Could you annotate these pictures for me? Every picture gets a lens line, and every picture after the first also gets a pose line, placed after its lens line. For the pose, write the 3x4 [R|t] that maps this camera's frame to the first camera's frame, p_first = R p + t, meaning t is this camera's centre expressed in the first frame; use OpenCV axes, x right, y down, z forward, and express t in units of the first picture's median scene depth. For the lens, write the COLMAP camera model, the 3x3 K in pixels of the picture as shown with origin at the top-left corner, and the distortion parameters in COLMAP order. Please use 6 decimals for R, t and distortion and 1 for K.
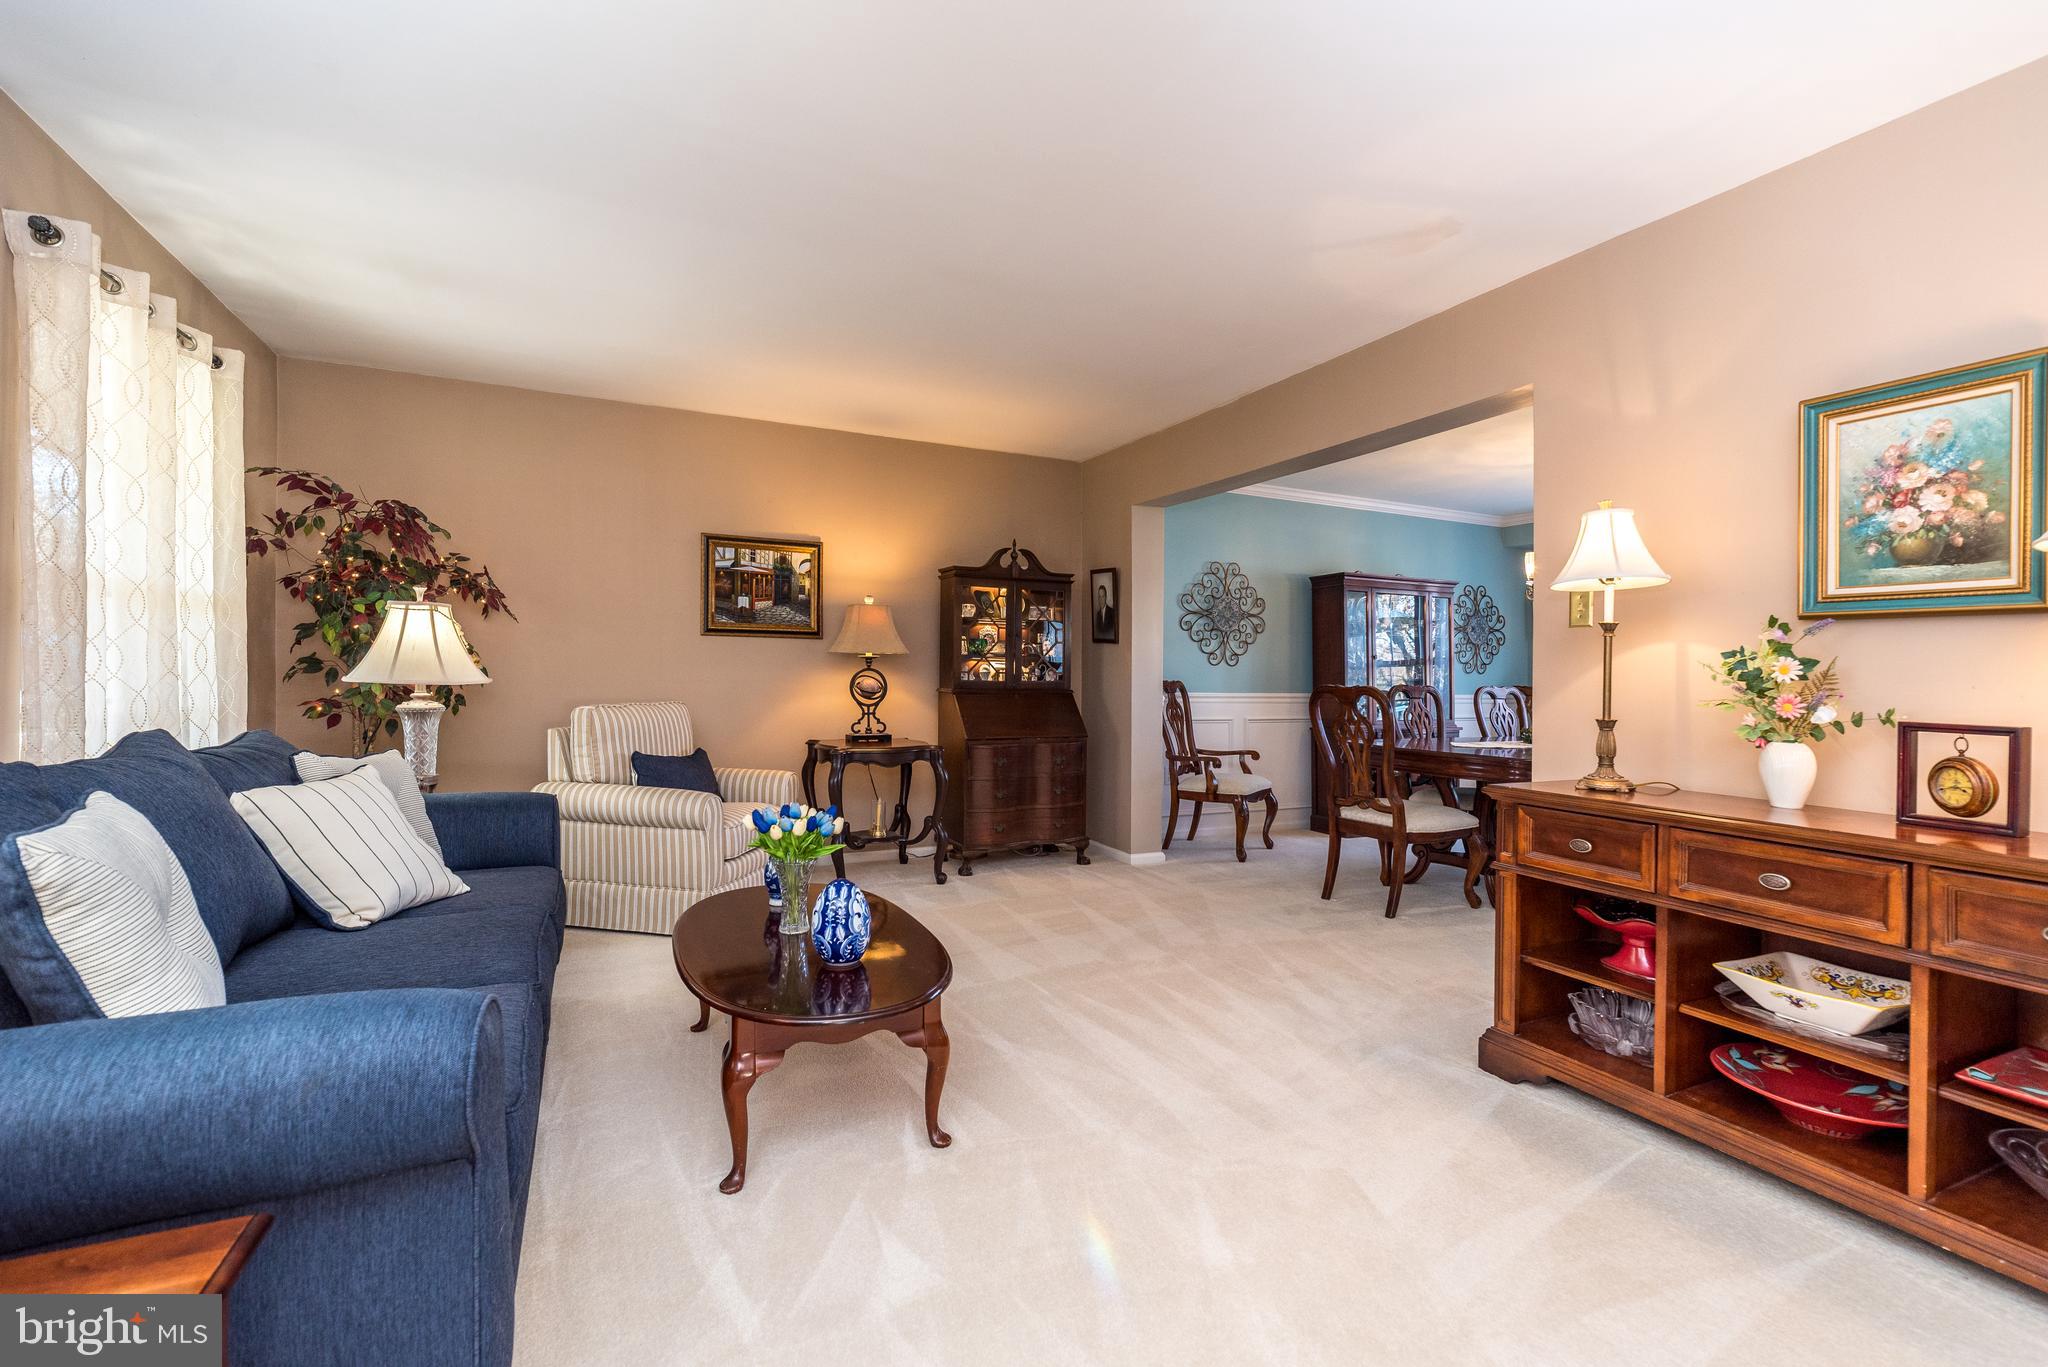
lens RADIAL K [[897.7, 0, 1019.1], [0, 897.7, 678.3], [0, 0, 1]] dist [0.008138, -0.000488]
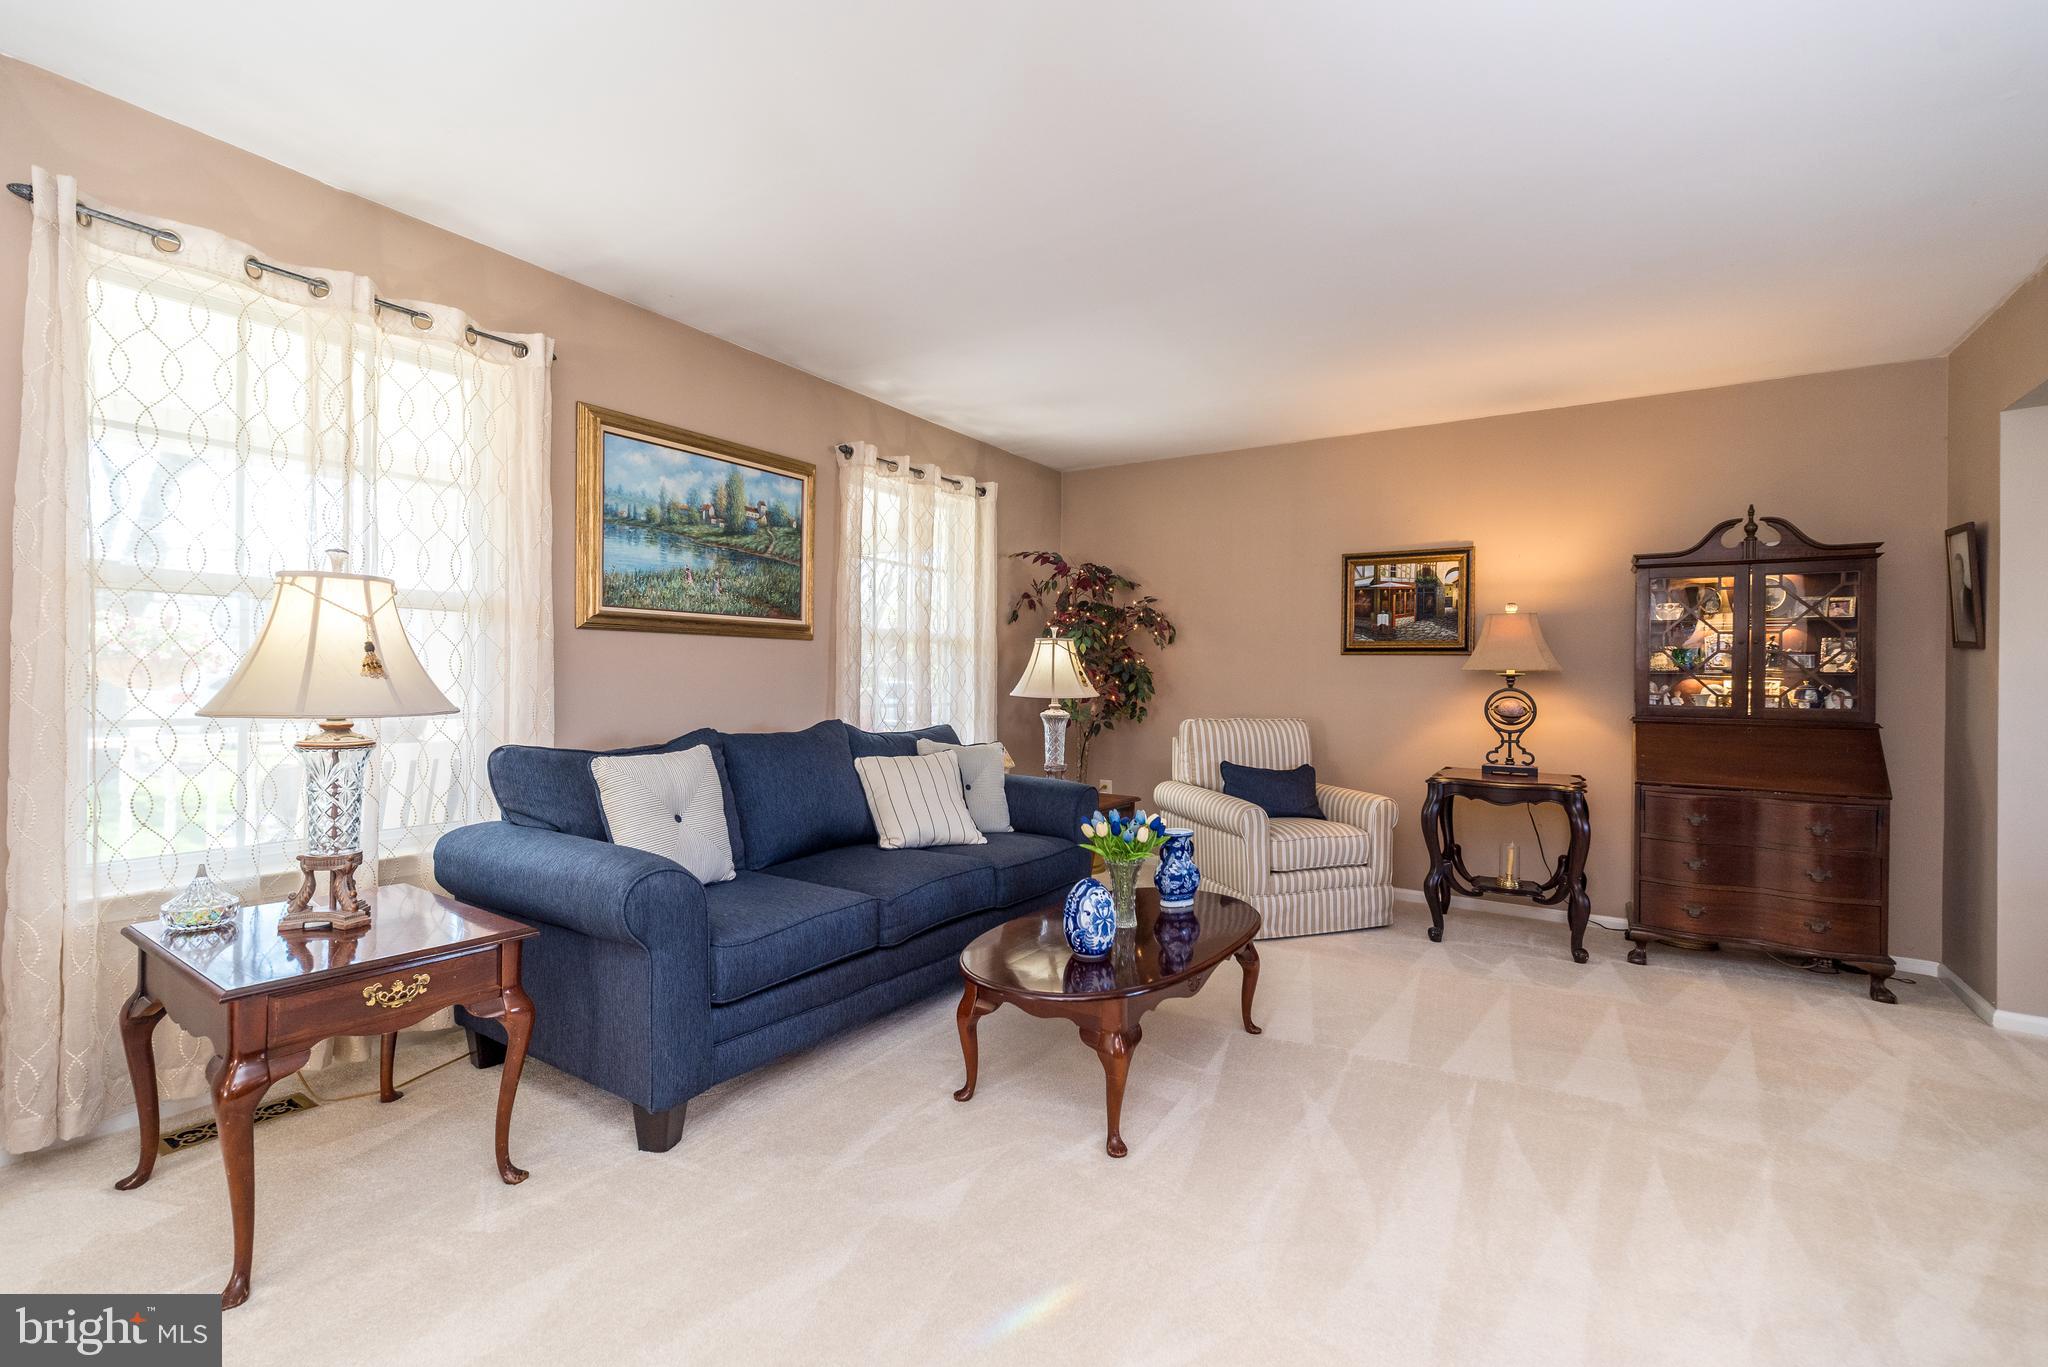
lens RADIAL K [[897.7, 0, 1027.3], [0, 897.7, 678.9], [0, 0, 1]] dist [0.008138, -0.000488]
pose [[0.523150, -0.003902, -0.852232, 0.324217], [-0.014679, 0.999800, -0.013588, -0.001854], [0.852114, 0.019619, 0.522988, 0.165819]]
